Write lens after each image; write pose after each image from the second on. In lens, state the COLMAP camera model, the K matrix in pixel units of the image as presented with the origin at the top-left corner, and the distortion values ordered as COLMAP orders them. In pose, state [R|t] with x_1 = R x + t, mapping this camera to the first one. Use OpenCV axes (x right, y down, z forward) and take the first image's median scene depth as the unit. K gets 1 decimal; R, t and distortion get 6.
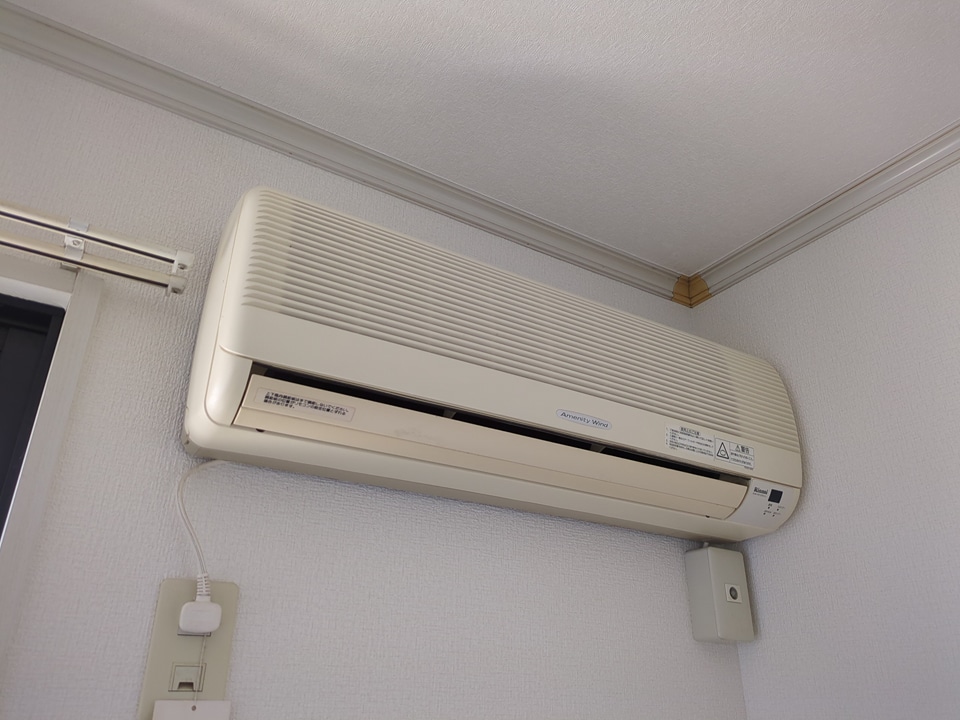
lens RADIAL K [[719.7, 0, 483.4], [0, 719.7, 359.9], [0, 0, 1]] dist [0.040783, -0.016614]
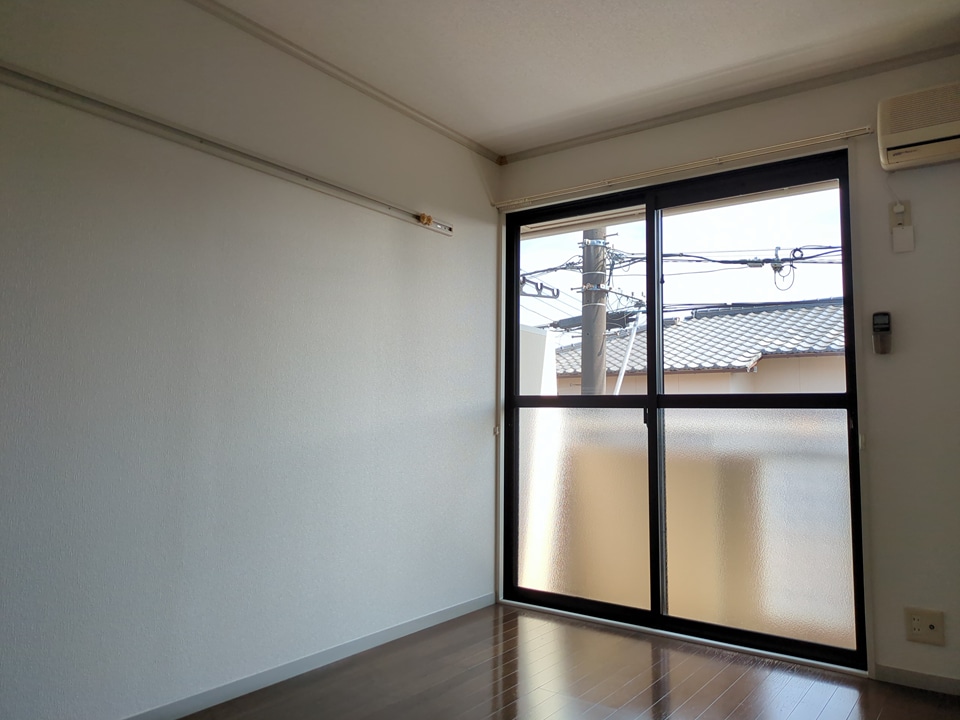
lens RADIAL K [[719.7, 0, 468.6], [0, 719.7, 348.1], [0, 0, 1]] dist [0.040783, -0.016614]
pose [[0.370673, -0.091713, -0.924224, 1.988131], [0.390957, 0.918061, 0.065697, -0.123301], [0.842469, -0.385685, 0.376157, -2.366695]]
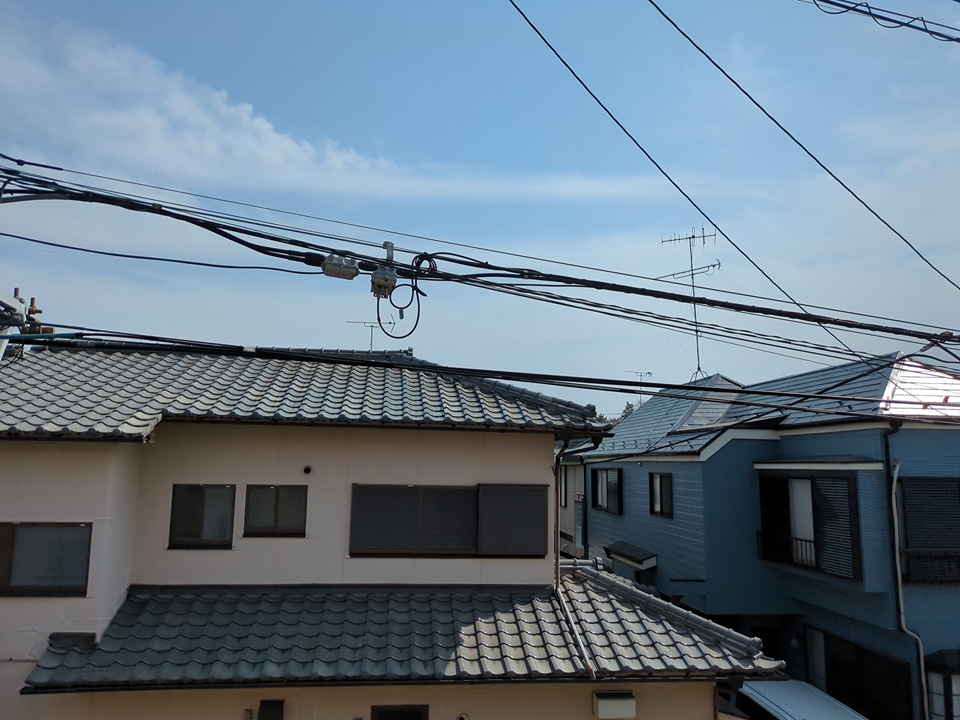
lens RADIAL K [[719.7, 0, 474.4], [0, 719.7, 362.8], [0, 0, 1]] dist [0.040783, -0.016614]
pose [[0.951034, -0.036619, -0.306908, -2.118601], [0.125283, 0.953400, 0.274467, 0.308637], [0.282556, -0.299478, 0.911304, 0.307379]]
